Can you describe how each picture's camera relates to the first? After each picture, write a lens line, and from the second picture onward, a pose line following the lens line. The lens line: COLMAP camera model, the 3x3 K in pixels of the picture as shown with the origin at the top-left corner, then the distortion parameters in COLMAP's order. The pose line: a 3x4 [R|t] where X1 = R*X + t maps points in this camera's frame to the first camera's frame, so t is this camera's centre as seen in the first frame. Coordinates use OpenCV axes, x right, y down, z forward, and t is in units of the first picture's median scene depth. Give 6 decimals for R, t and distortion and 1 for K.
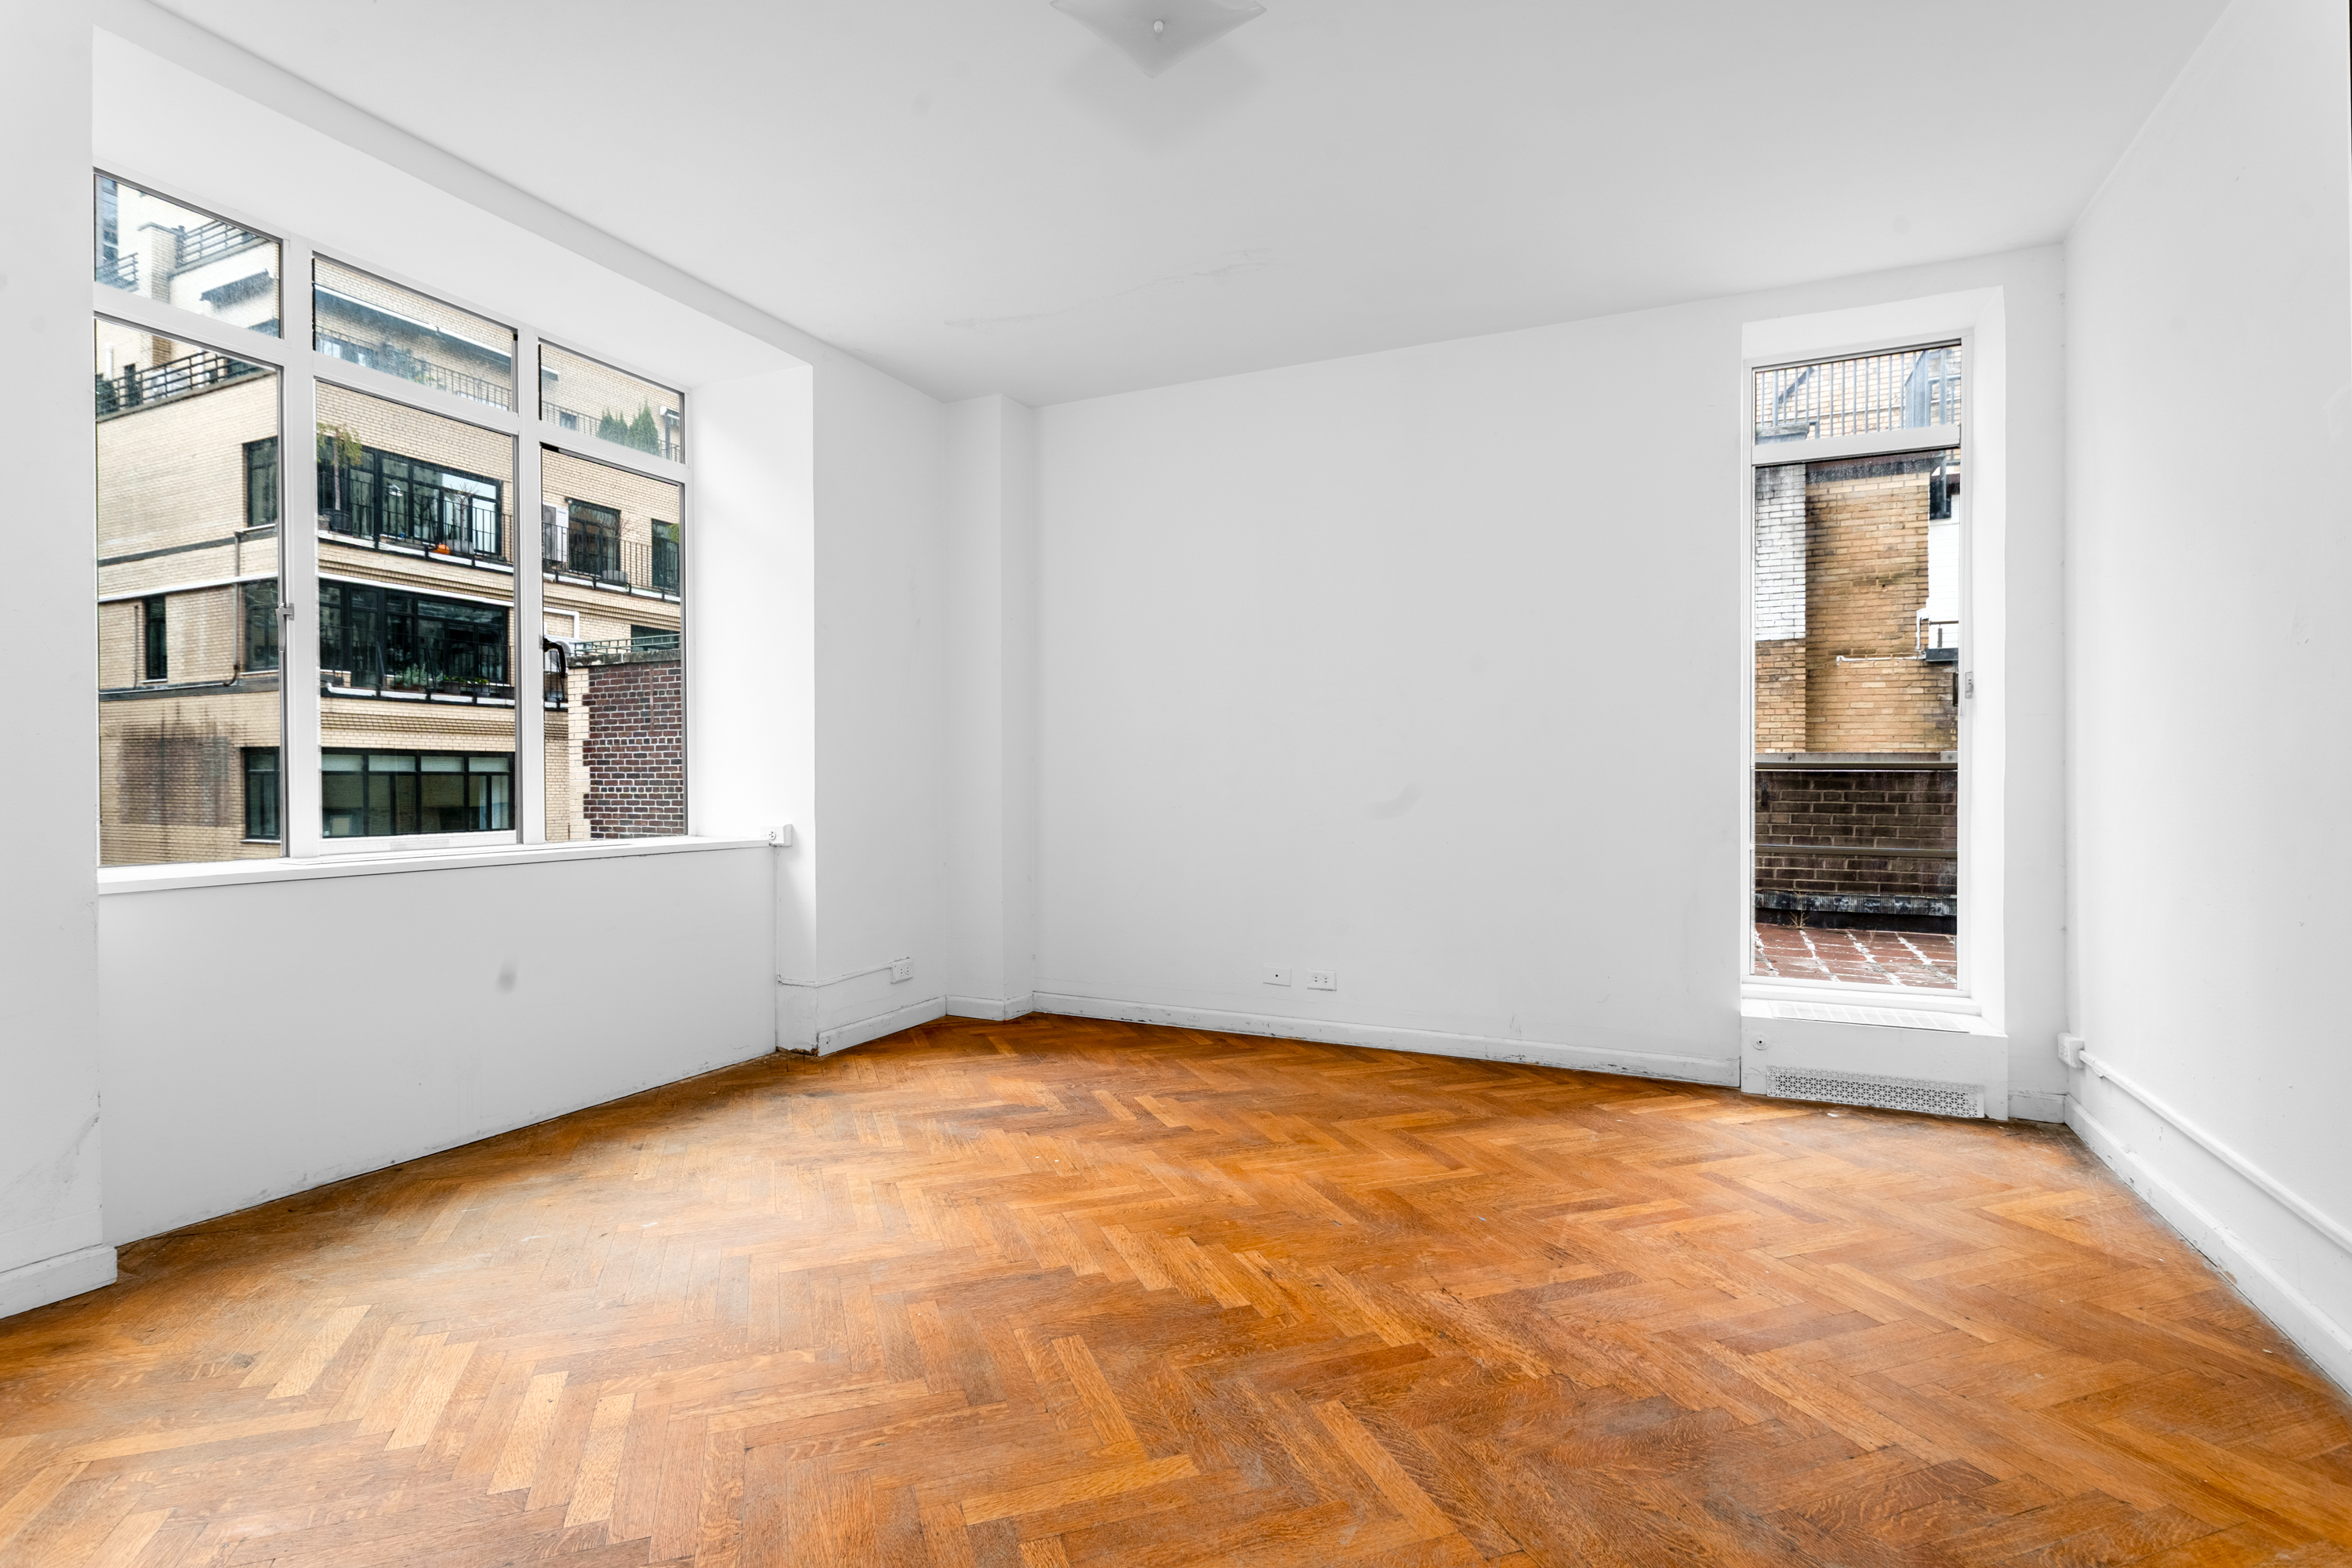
lens RADIAL K [[1107.5, 0, 1176.0], [0, 1107.5, 784.0], [0, 0, 1]] dist [0.001676, 0.000634]
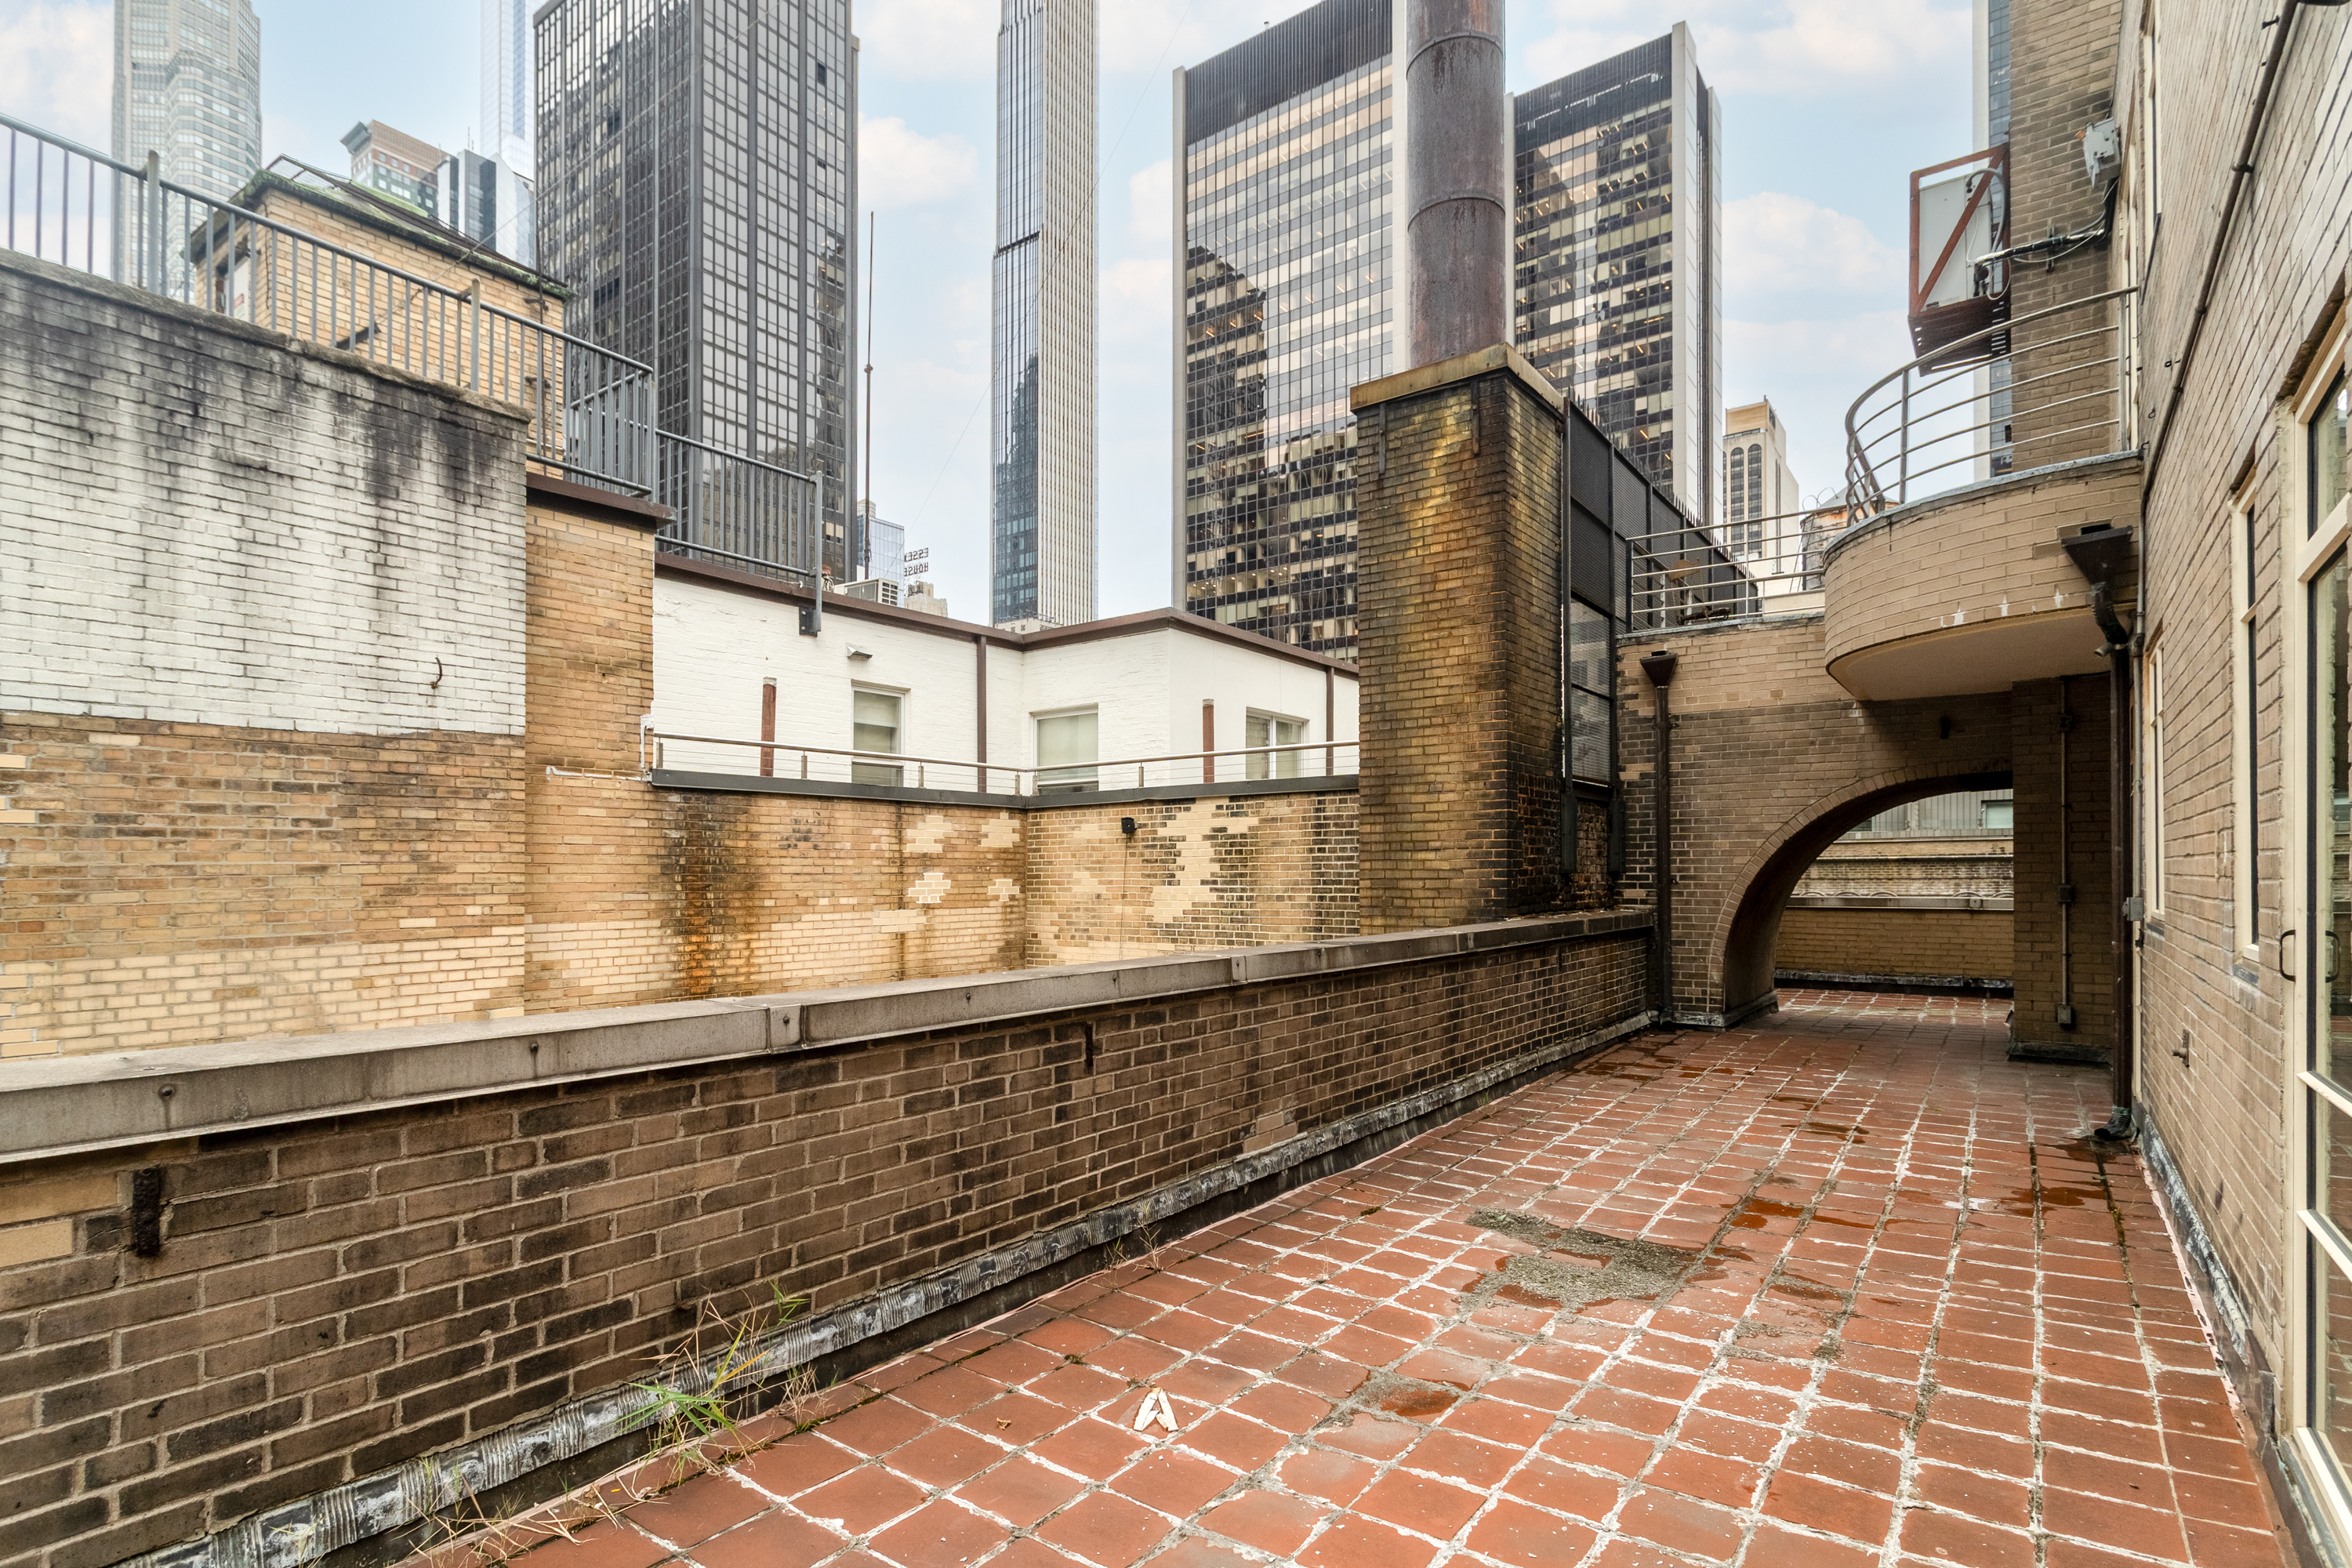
lens RADIAL K [[1168.0, 0, 1175.4], [0, 1168.0, 861.3], [0, 0, 1]] dist [0.000484, 0.000145]
pose [[0.195266, 0.007664, 0.980720, -0.029749], [0.011385, 0.999884, -0.010081, -0.046818], [-0.980684, 0.013134, 0.195157, 0.496070]]
